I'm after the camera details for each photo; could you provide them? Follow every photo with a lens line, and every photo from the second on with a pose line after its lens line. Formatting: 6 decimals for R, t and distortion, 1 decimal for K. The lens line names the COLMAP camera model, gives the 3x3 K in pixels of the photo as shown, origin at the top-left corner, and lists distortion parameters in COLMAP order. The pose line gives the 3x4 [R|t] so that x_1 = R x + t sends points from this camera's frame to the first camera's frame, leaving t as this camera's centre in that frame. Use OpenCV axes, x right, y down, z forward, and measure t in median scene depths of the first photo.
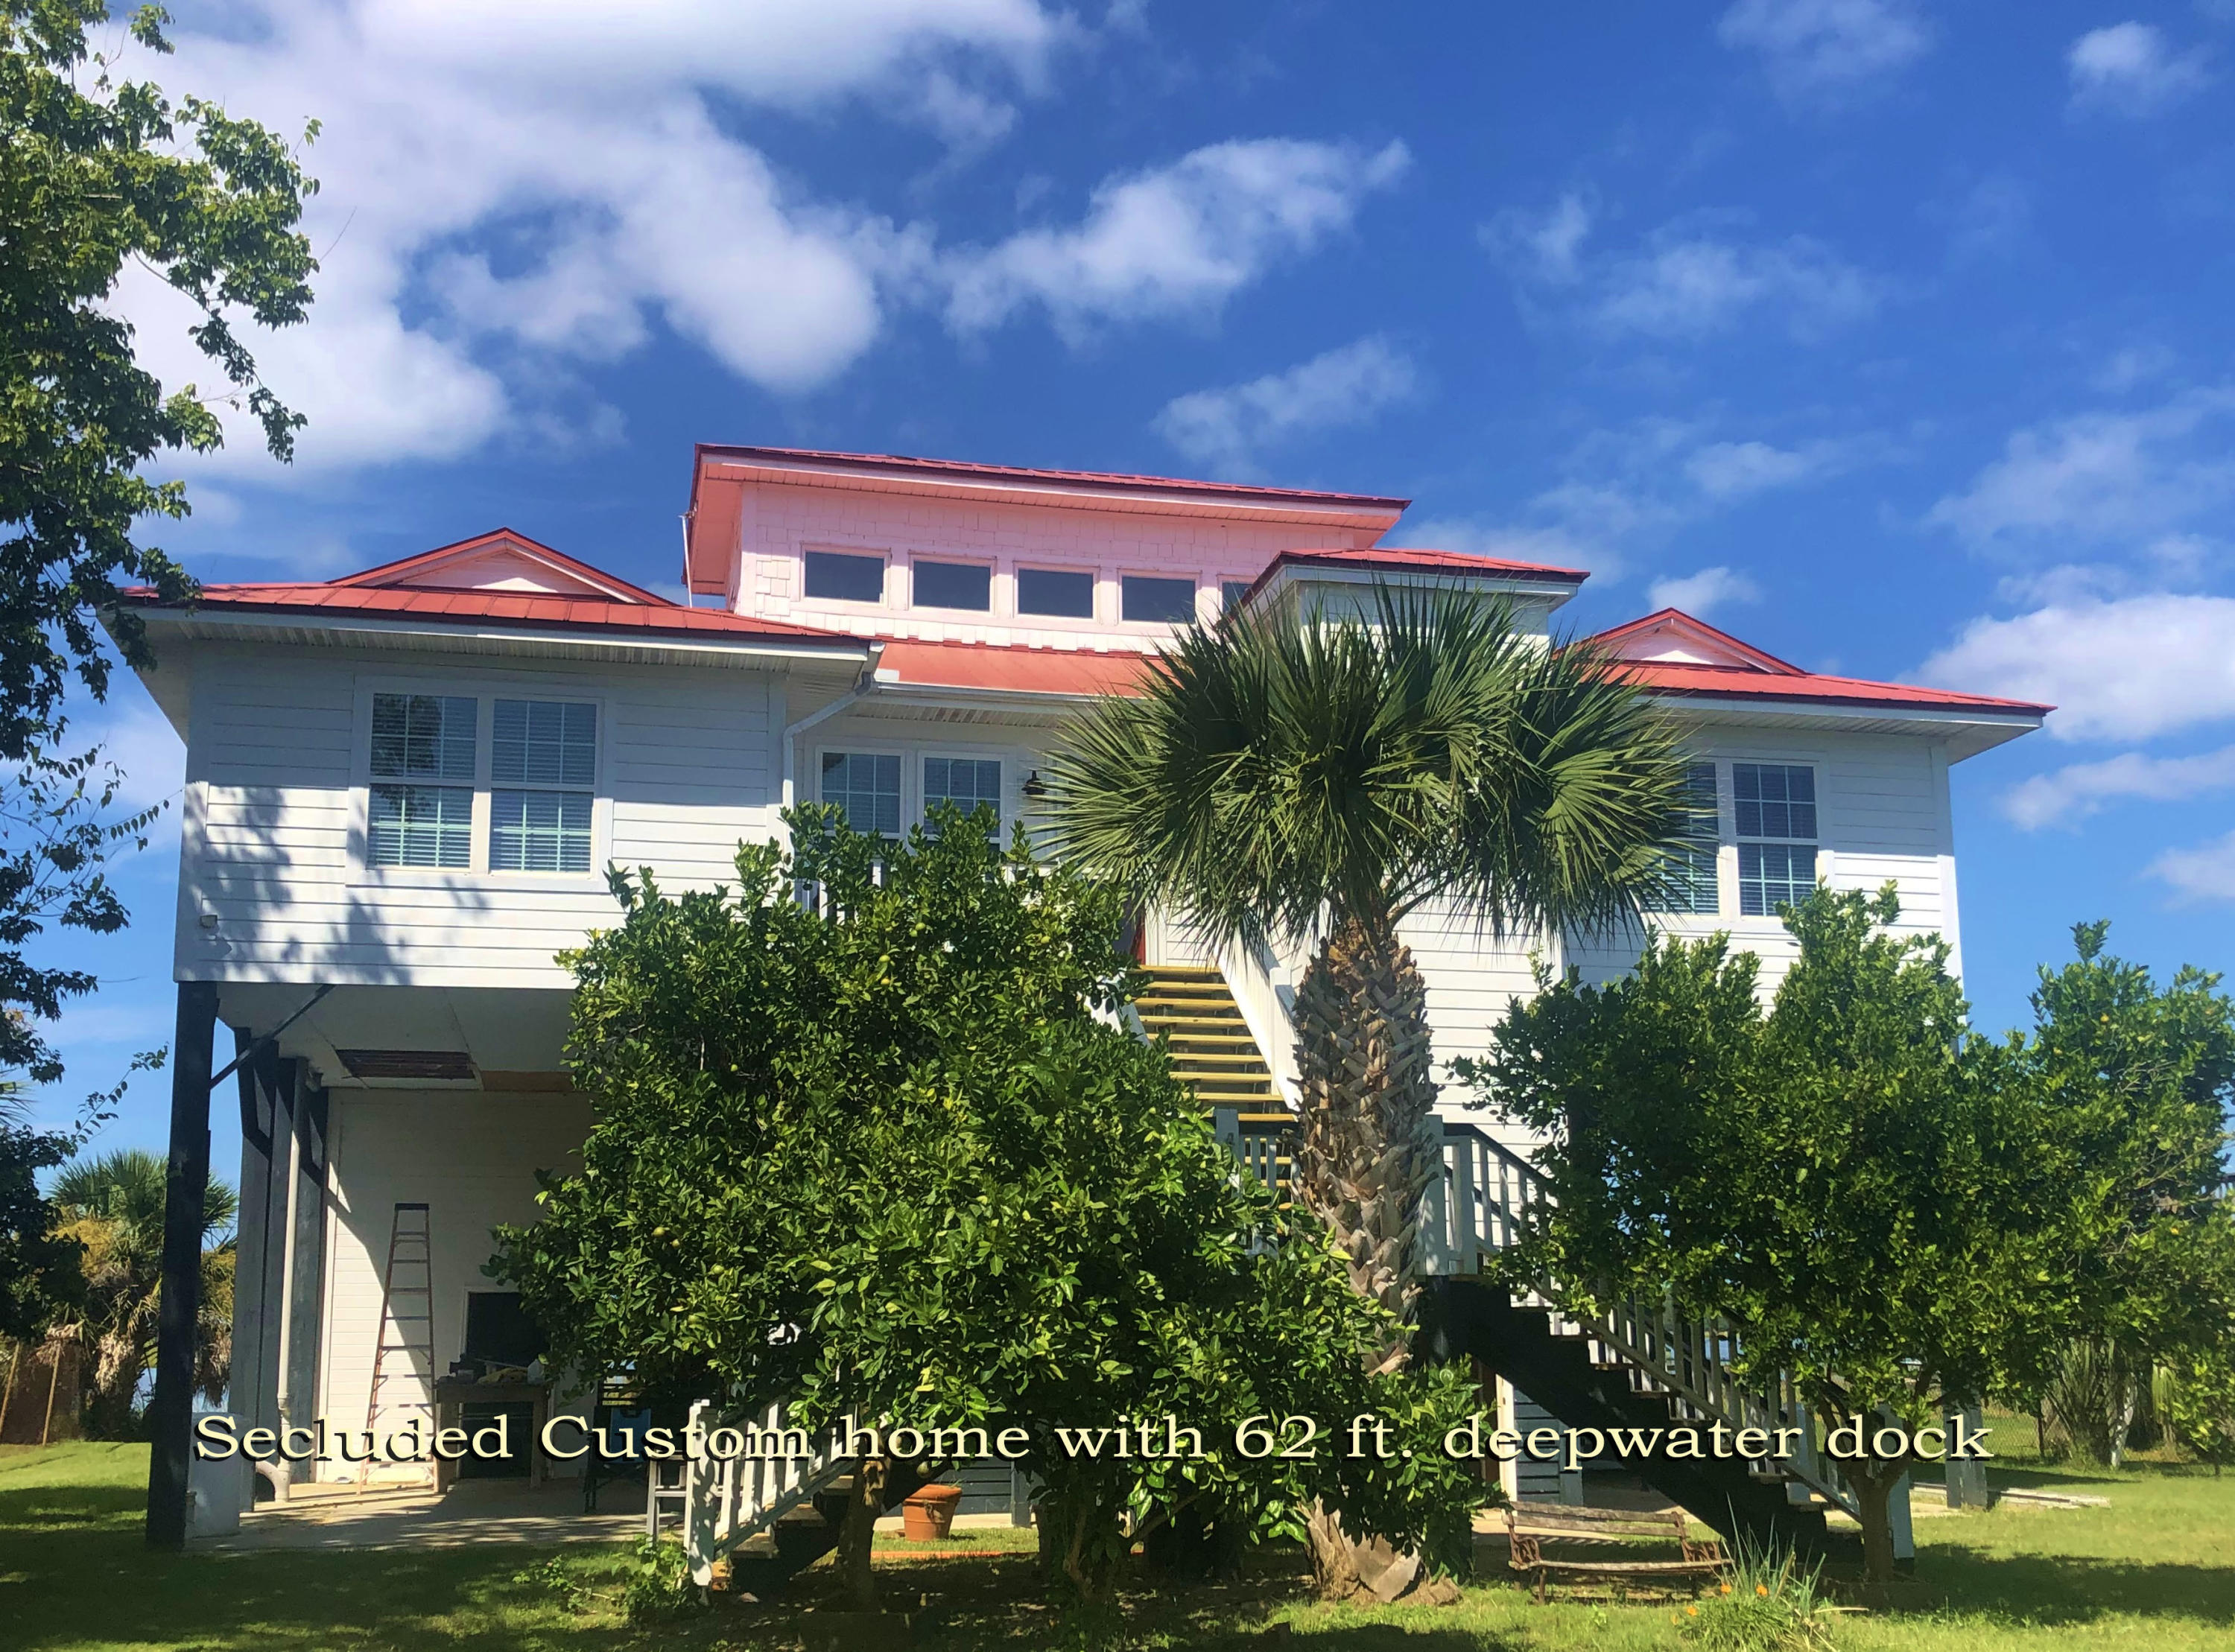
lens RADIAL K [[2432.7, 0, 1116.4], [0, 2432.7, 827.3], [0, 0, 1]] dist [0.021807, -0.031718]
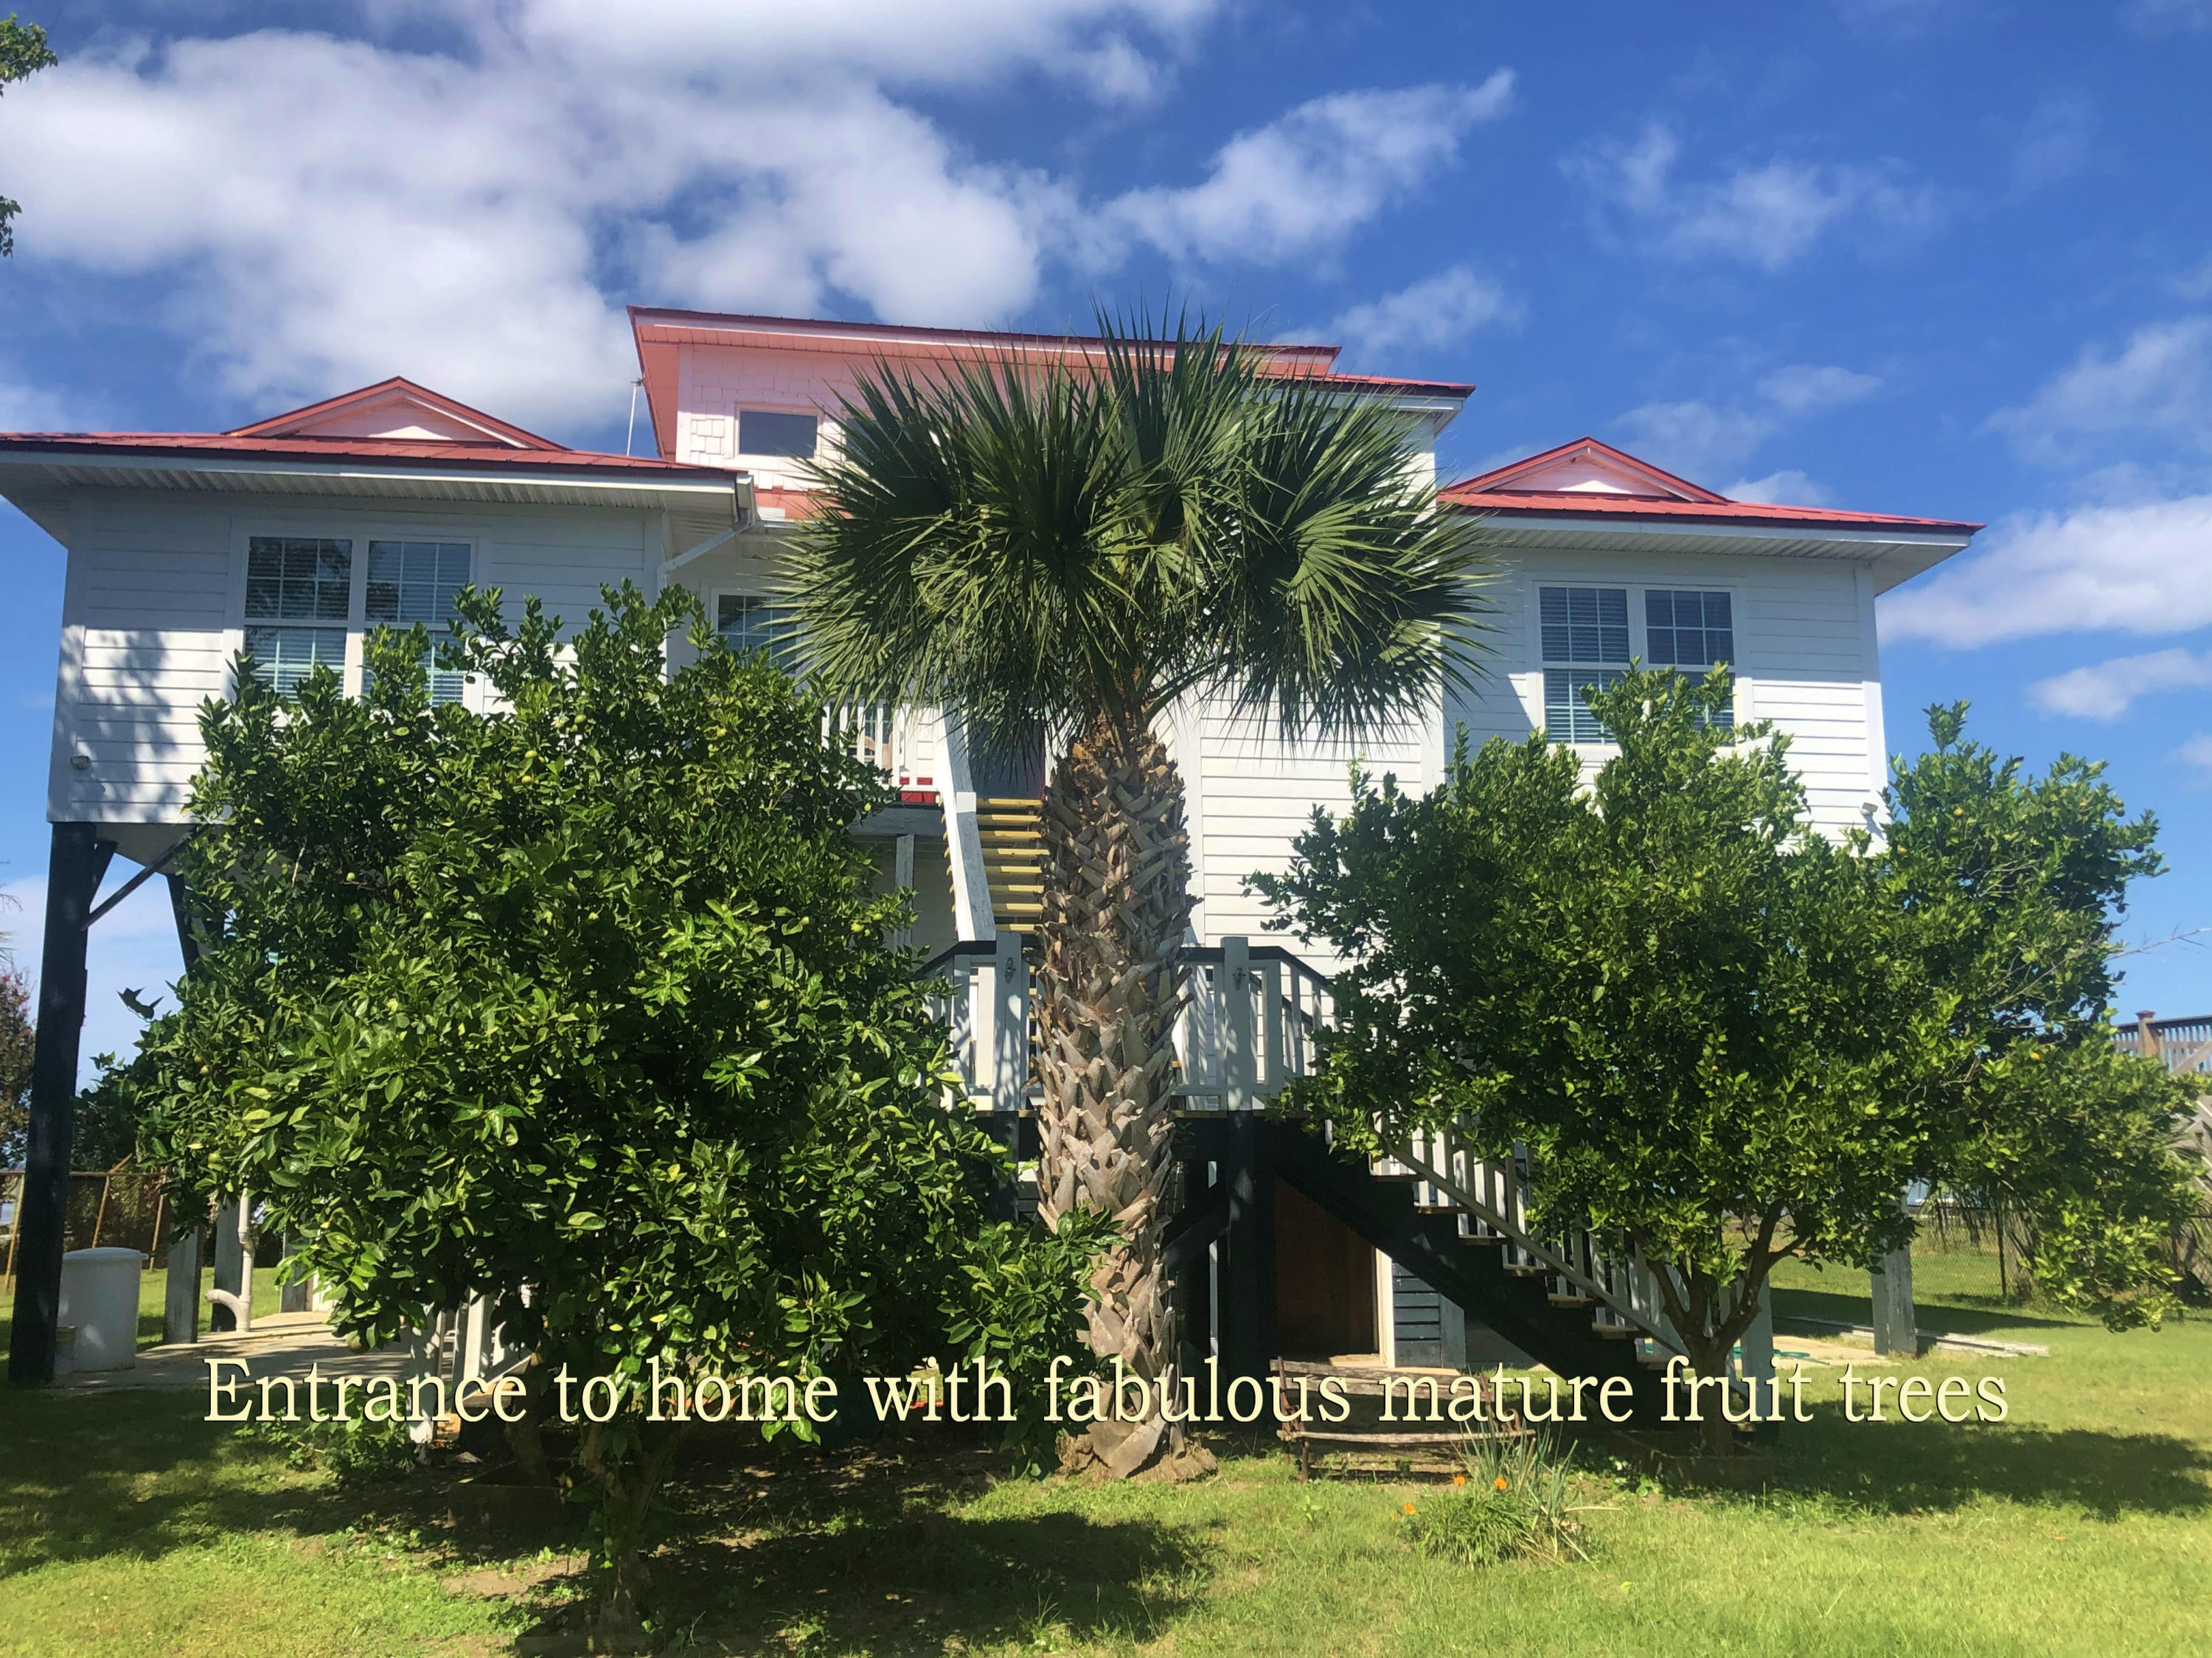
lens RADIAL K [[2070.9, 0, 1106.2], [0, 2070.9, 753.7], [0, 0, 1]] dist [0.007481, 0.013852]
pose [[0.996615, -0.014089, -0.080999, 0.165127], [0.014633, 0.999874, 0.006122, 0.049304], [0.080903, -0.007286, 0.996695, 0.245373]]
